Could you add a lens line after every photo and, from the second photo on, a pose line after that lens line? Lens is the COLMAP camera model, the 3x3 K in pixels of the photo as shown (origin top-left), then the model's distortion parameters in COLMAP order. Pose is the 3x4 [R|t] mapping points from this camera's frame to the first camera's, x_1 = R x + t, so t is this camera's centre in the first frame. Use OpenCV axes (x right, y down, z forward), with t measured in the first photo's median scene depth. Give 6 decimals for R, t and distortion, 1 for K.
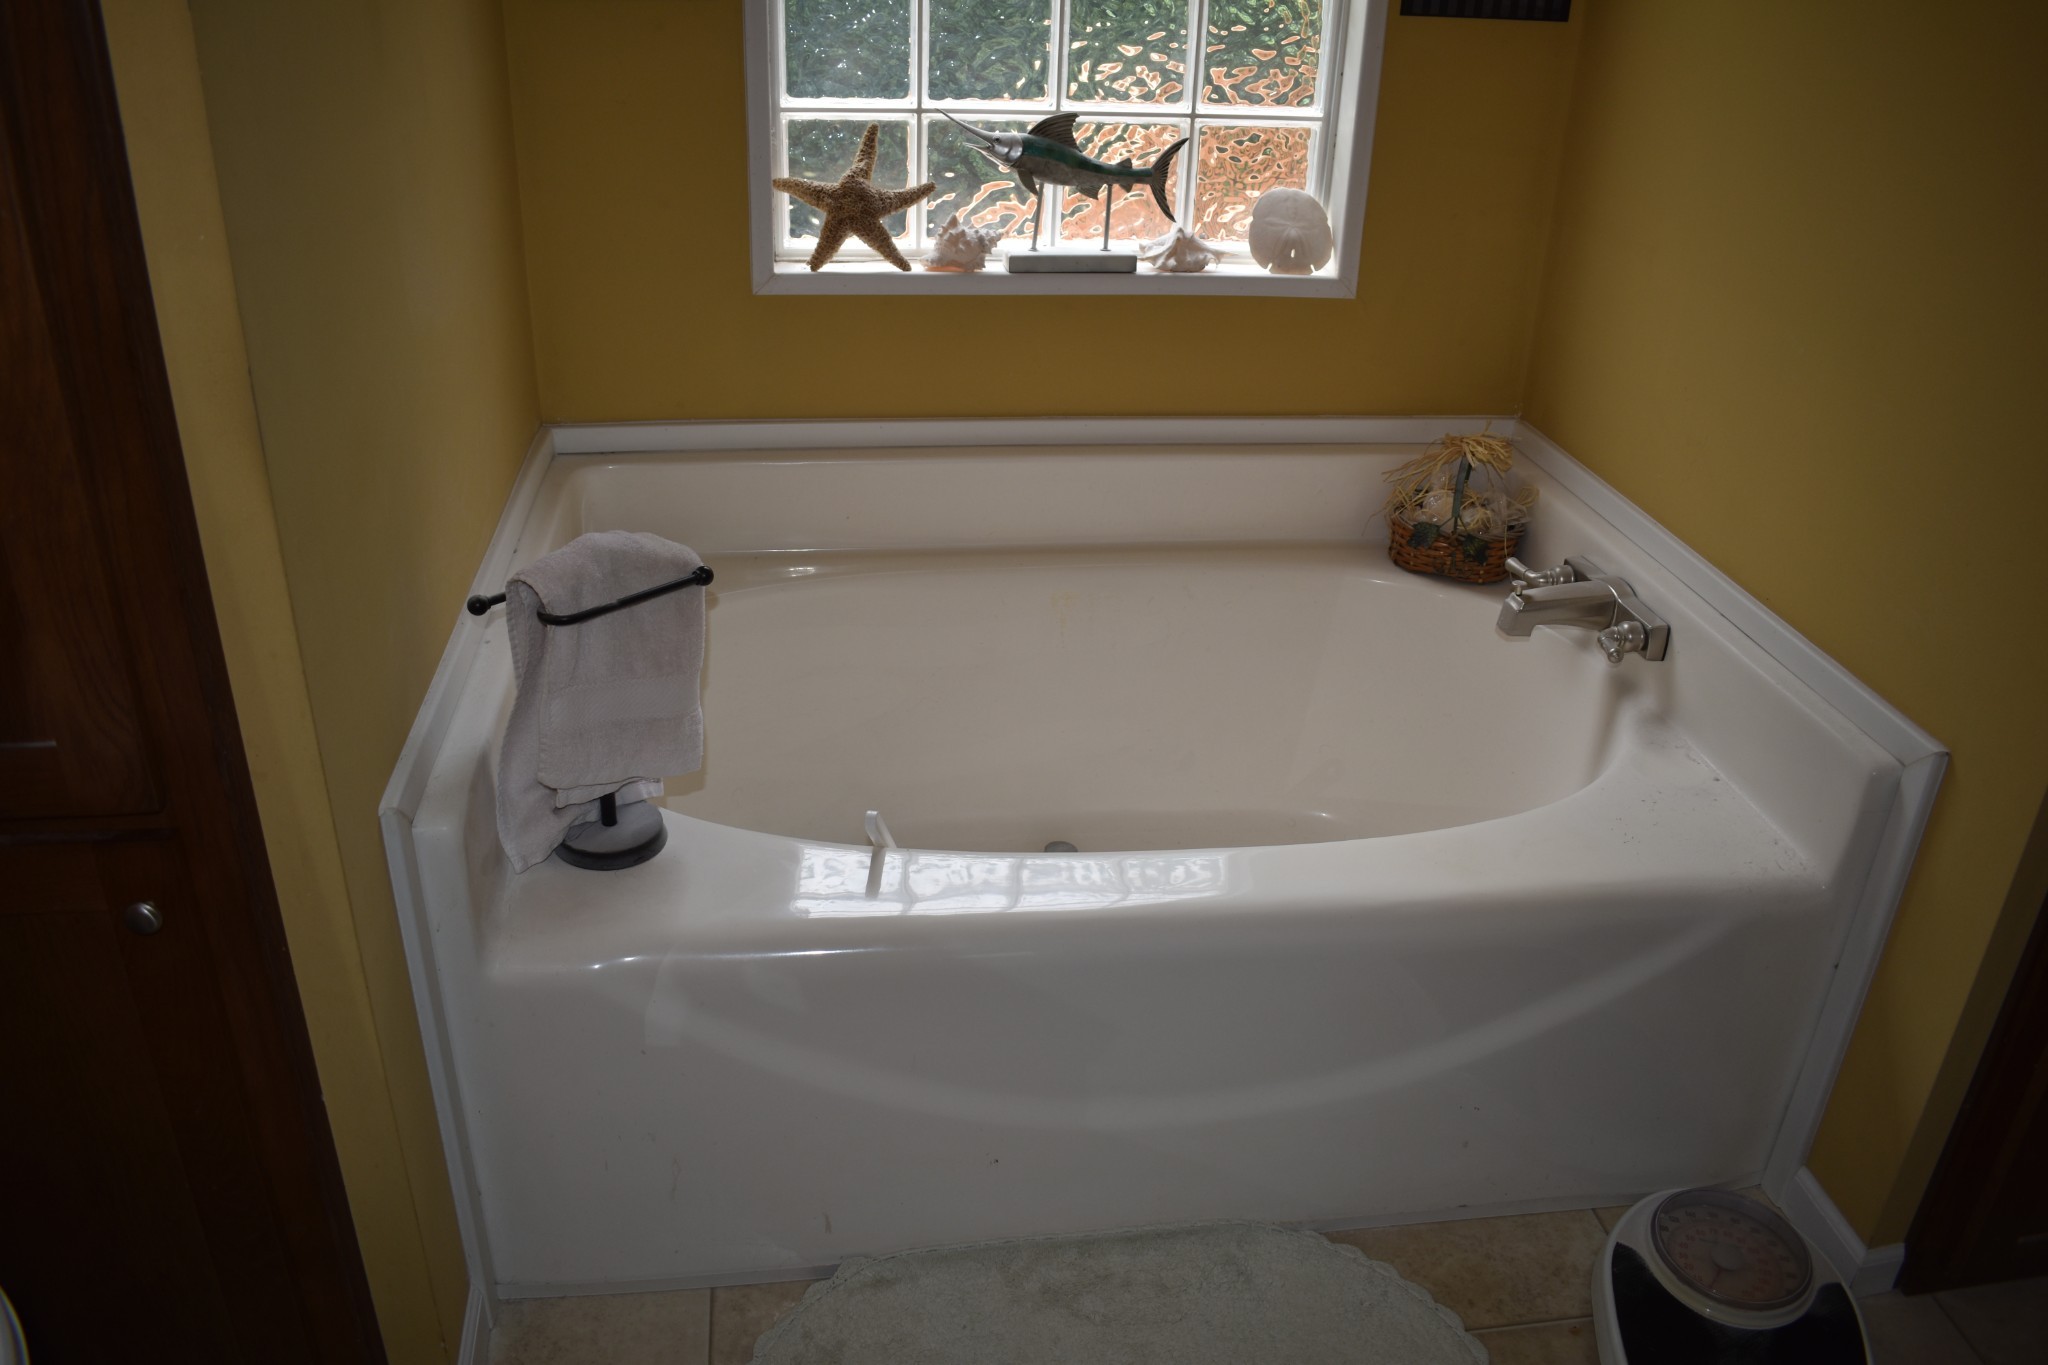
lens RADIAL K [[1589.9, 0, 1024.0], [0, 1589.9, 682.5], [0, 0, 1]] dist [-0.090402, 0.006140]
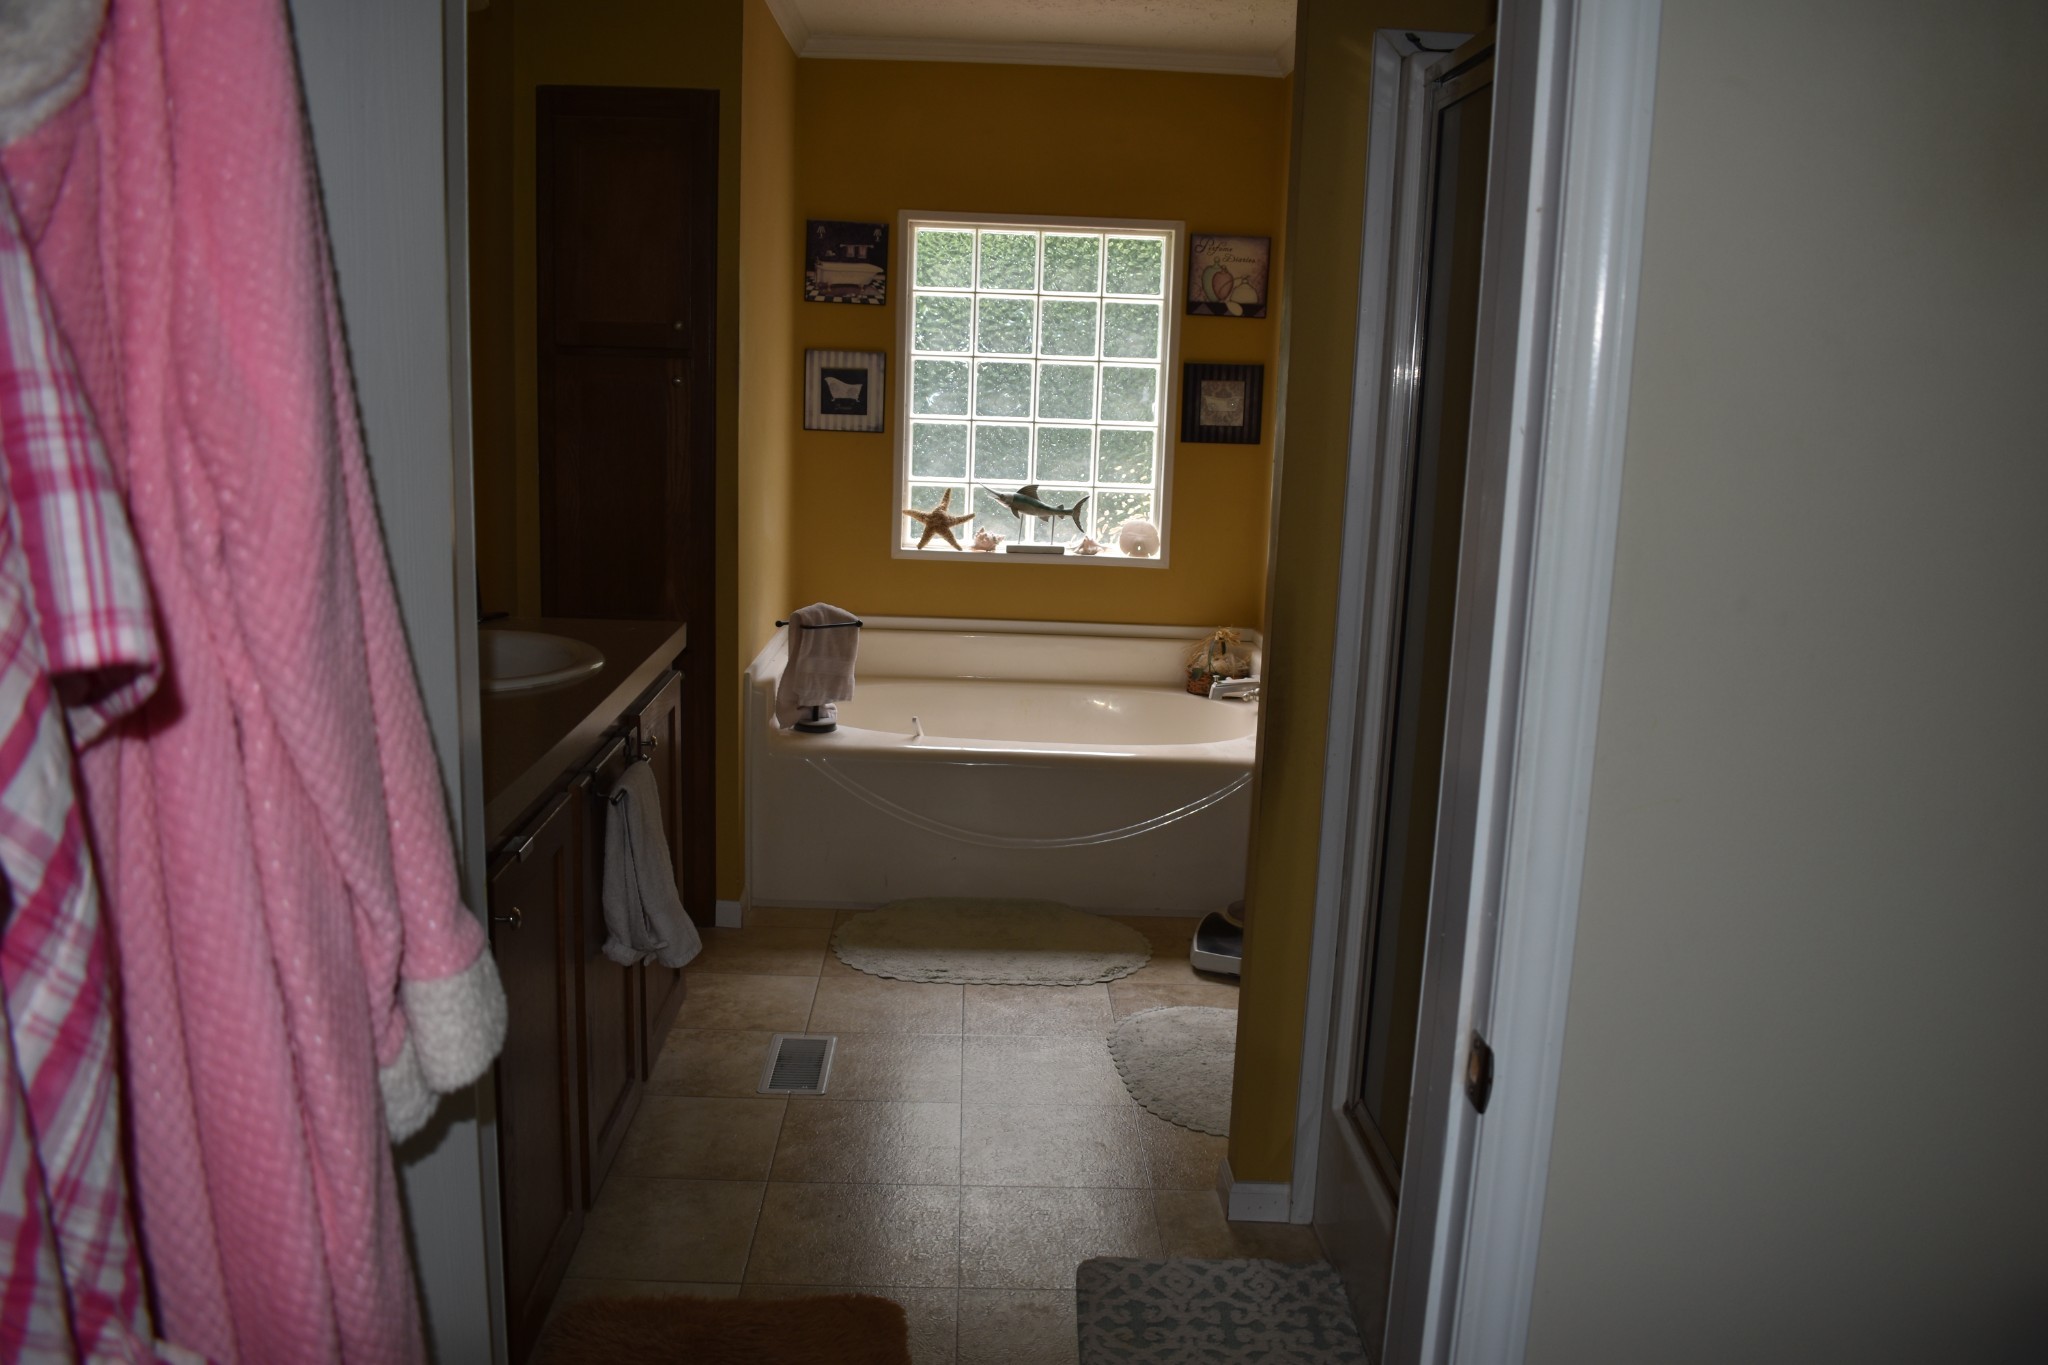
lens RADIAL K [[1616.1, 0, 1024.0], [0, 1616.1, 682.5], [0, 0, 1]] dist [-0.092243, 0.012887]
pose [[0.992810, 0.023086, -0.117456, 0.288673], [-0.055486, 0.958199, -0.280670, 0.556299], [0.106066, 0.285169, 0.952590, -1.118562]]
